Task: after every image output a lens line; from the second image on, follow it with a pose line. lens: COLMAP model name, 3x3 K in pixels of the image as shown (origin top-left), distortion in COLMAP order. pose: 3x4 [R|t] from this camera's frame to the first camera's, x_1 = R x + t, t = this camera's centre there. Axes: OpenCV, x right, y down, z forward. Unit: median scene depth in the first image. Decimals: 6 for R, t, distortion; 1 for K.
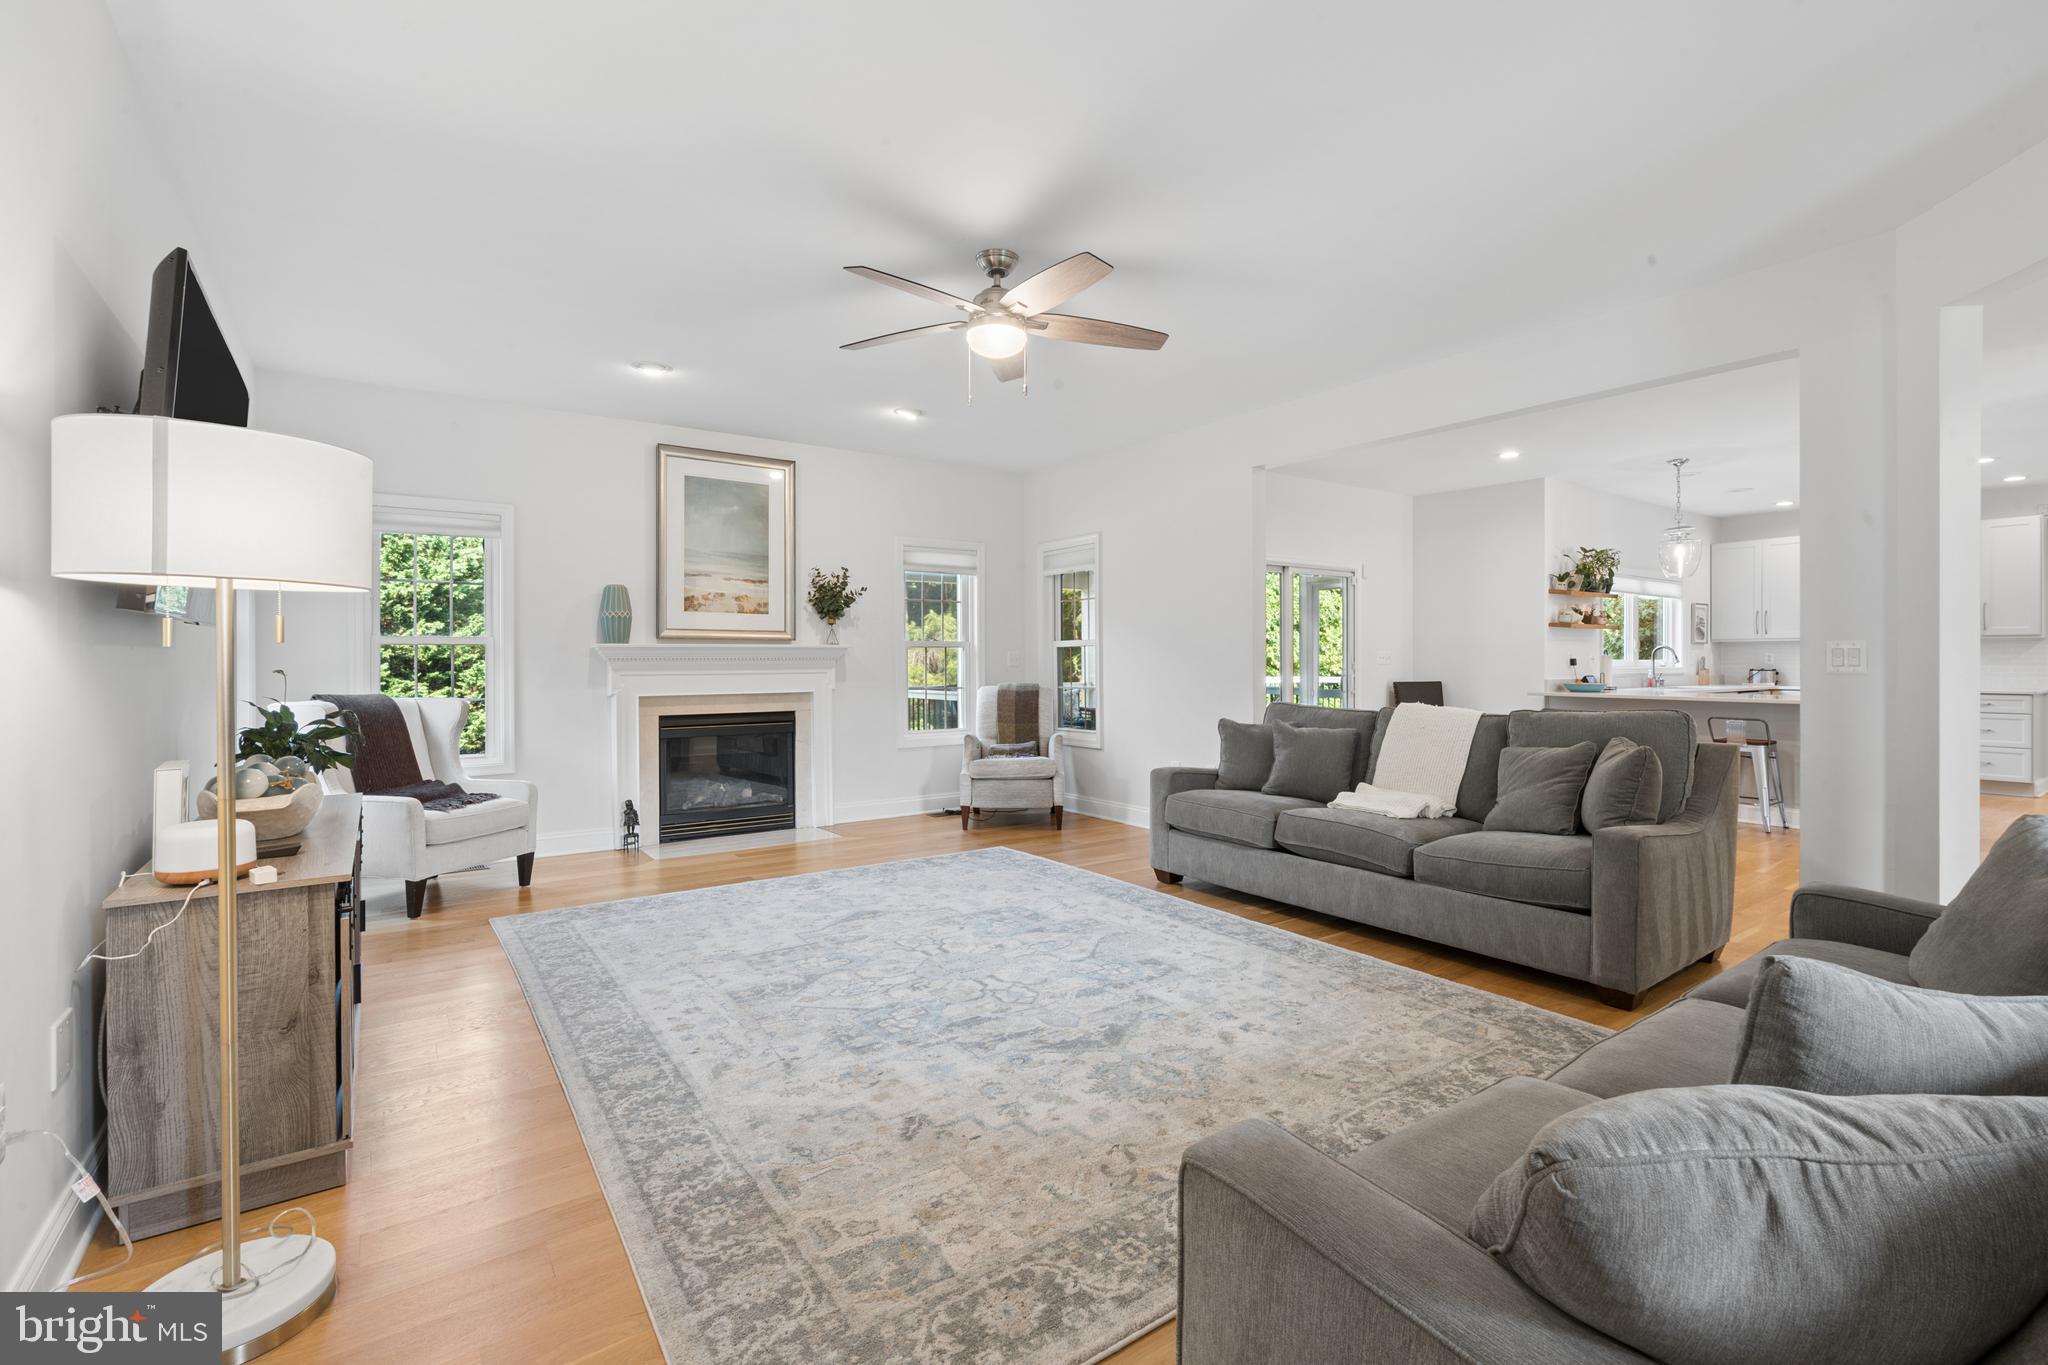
lens RADIAL K [[925.3, 0, 1032.7], [0, 925.3, 666.8], [0, 0, 1]] dist [-0.005744, 0.000260]
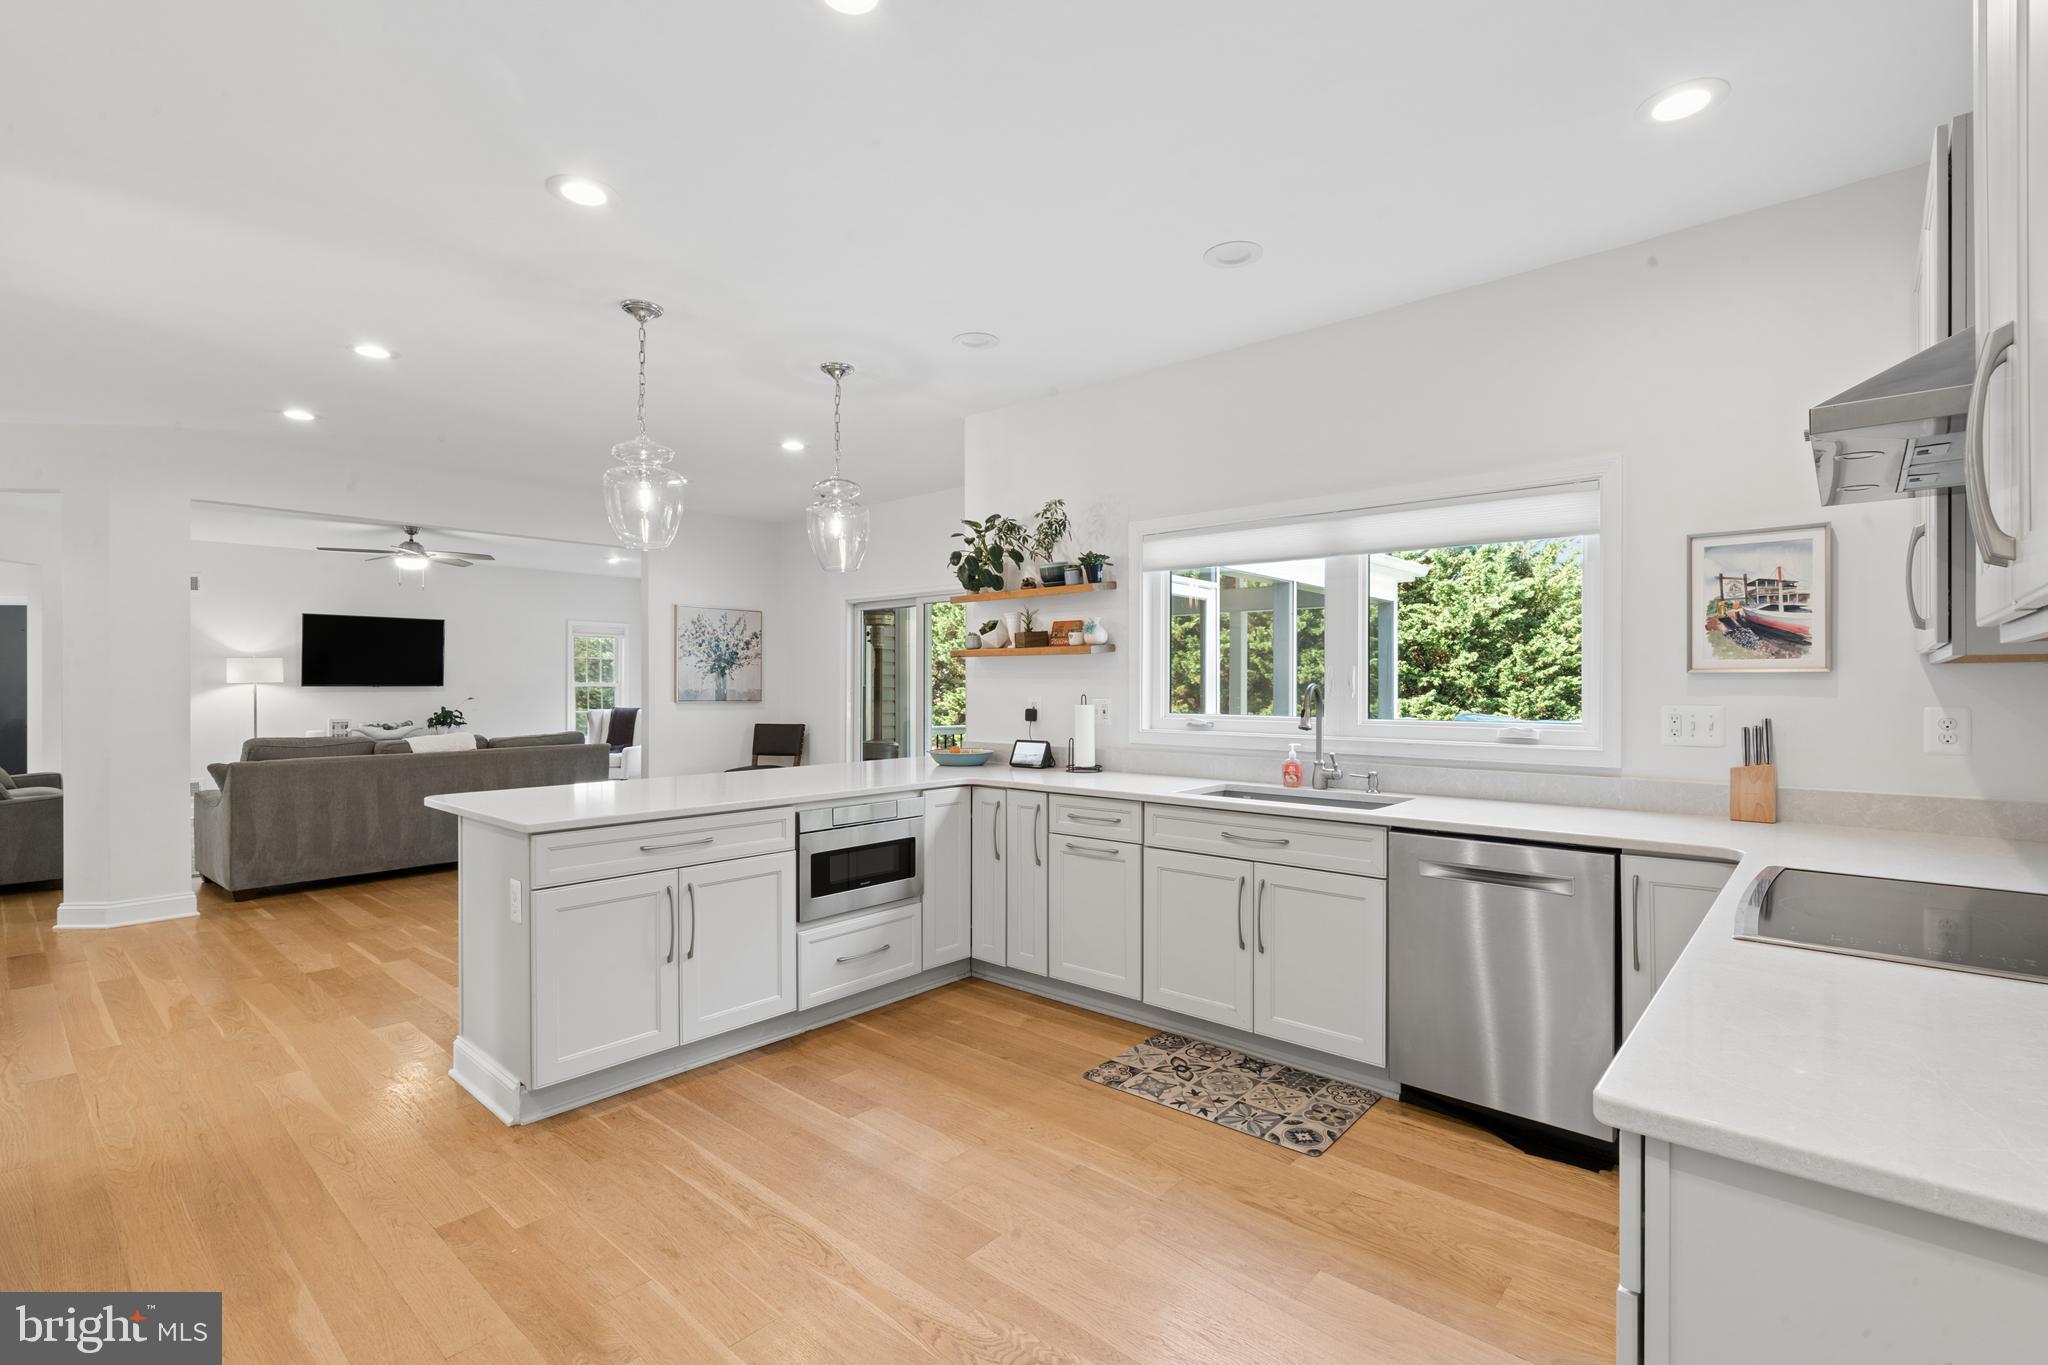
lens RADIAL K [[926.8, 0, 1024.0], [0, 926.8, 682.5], [0, 0, 1]] dist [0.001601, 0.000591]
pose [[0.224175, 0.000216, -0.974549, 1.490152], [-0.007905, 0.999967, -0.001597, -0.032751], [0.974517, 0.008061, 0.224170, 1.134320]]
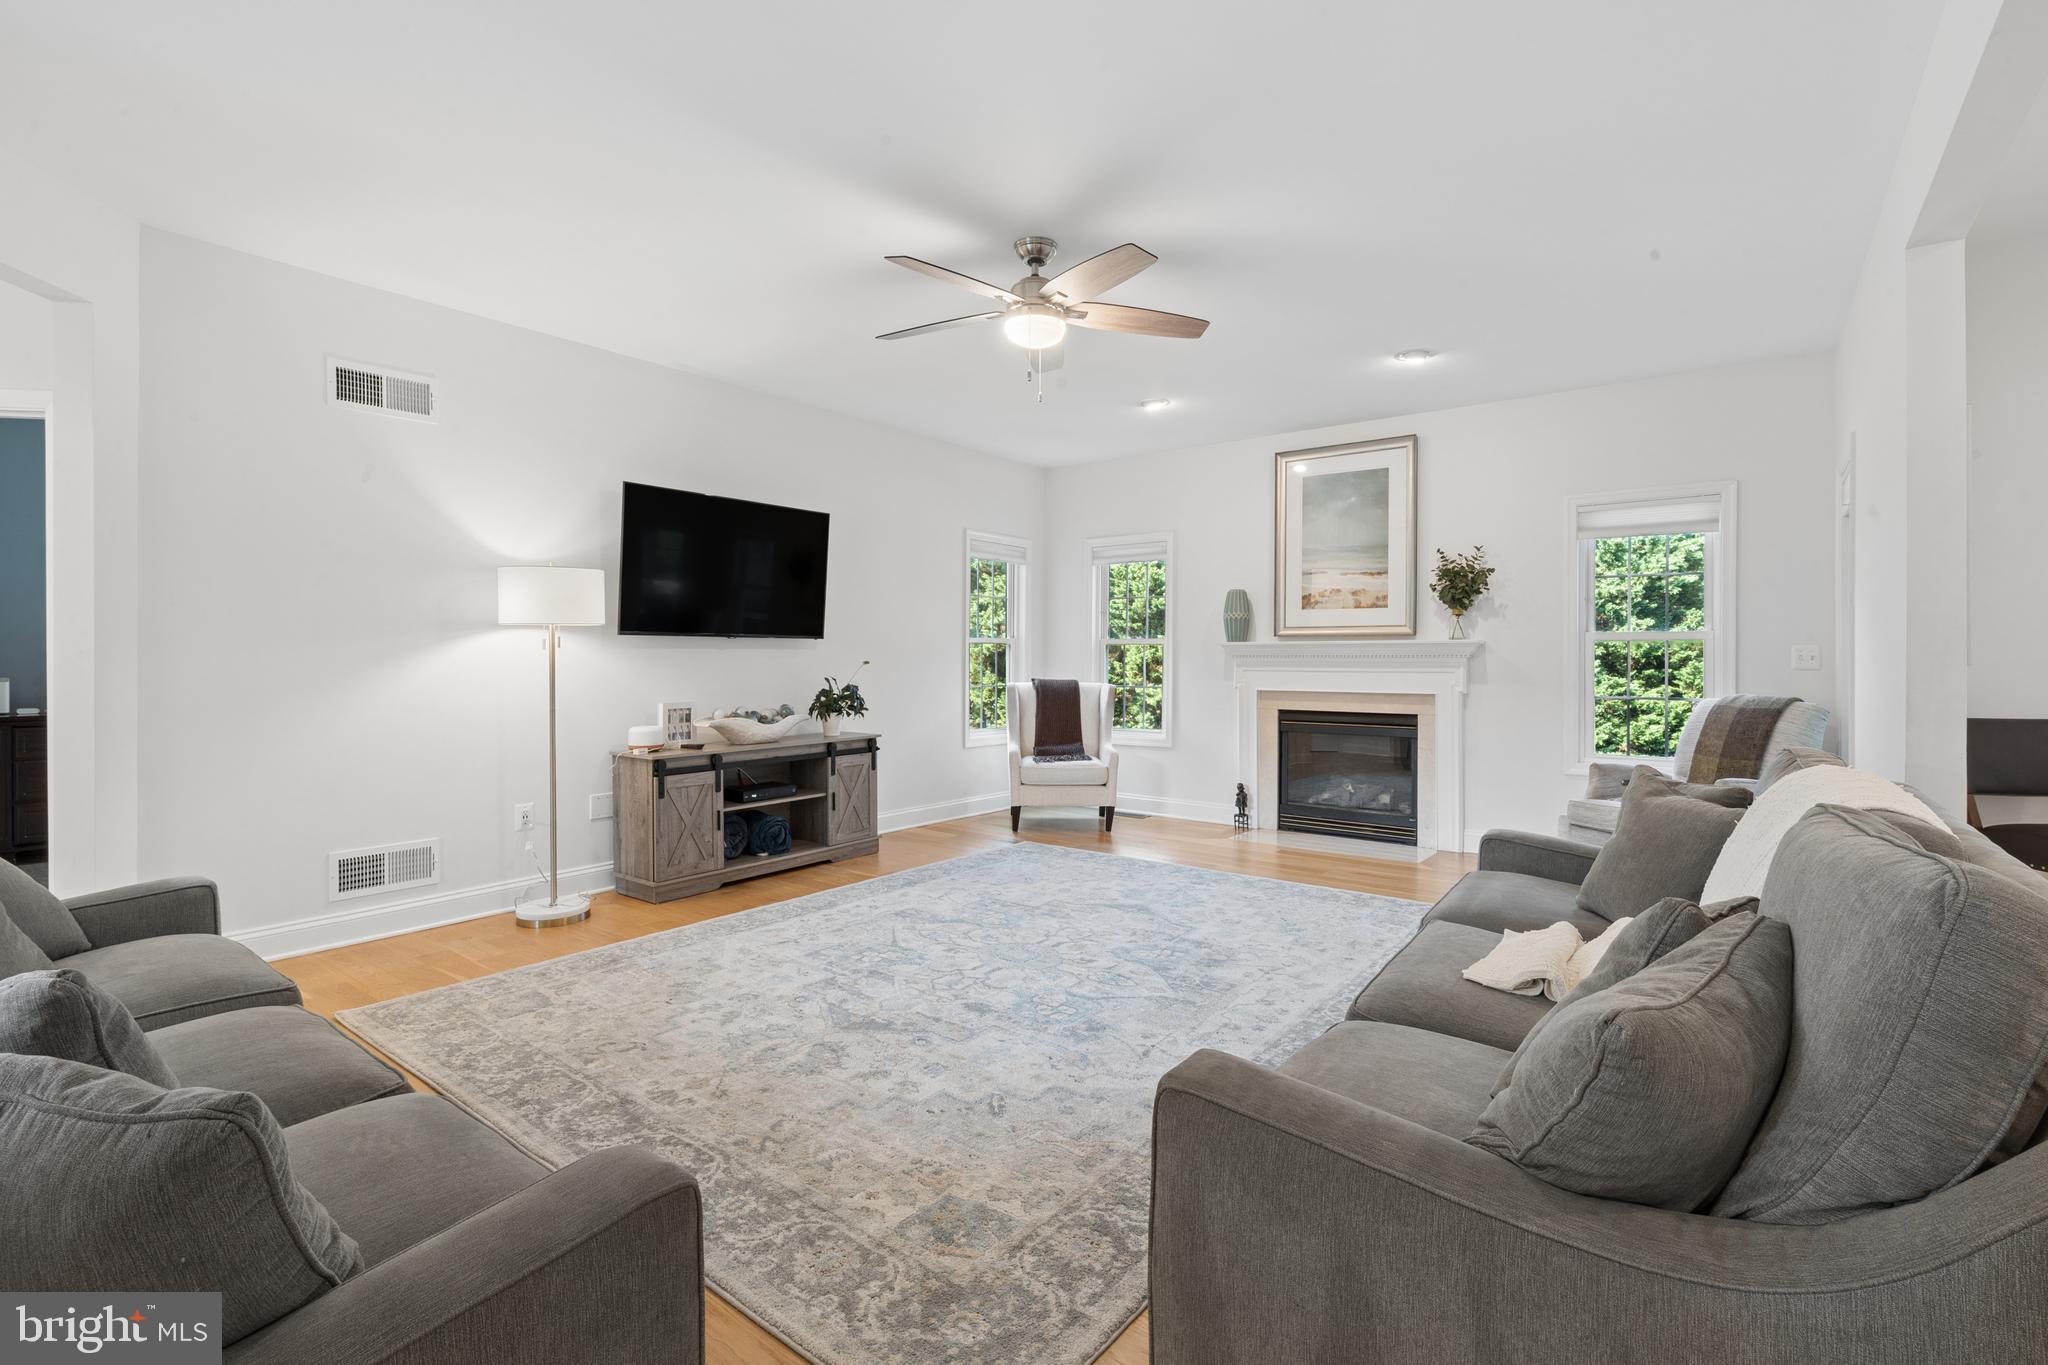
lens RADIAL K [[925.3, 0, 1032.7], [0, 925.3, 666.8], [0, 0, 1]] dist [-0.005744, 0.000260]
pose [[0.292501, 0.012375, -0.956185, 0.512713], [-0.009445, 0.999905, 0.010051, -0.003816], [0.956219, 0.006091, 0.292590, 0.405492]]
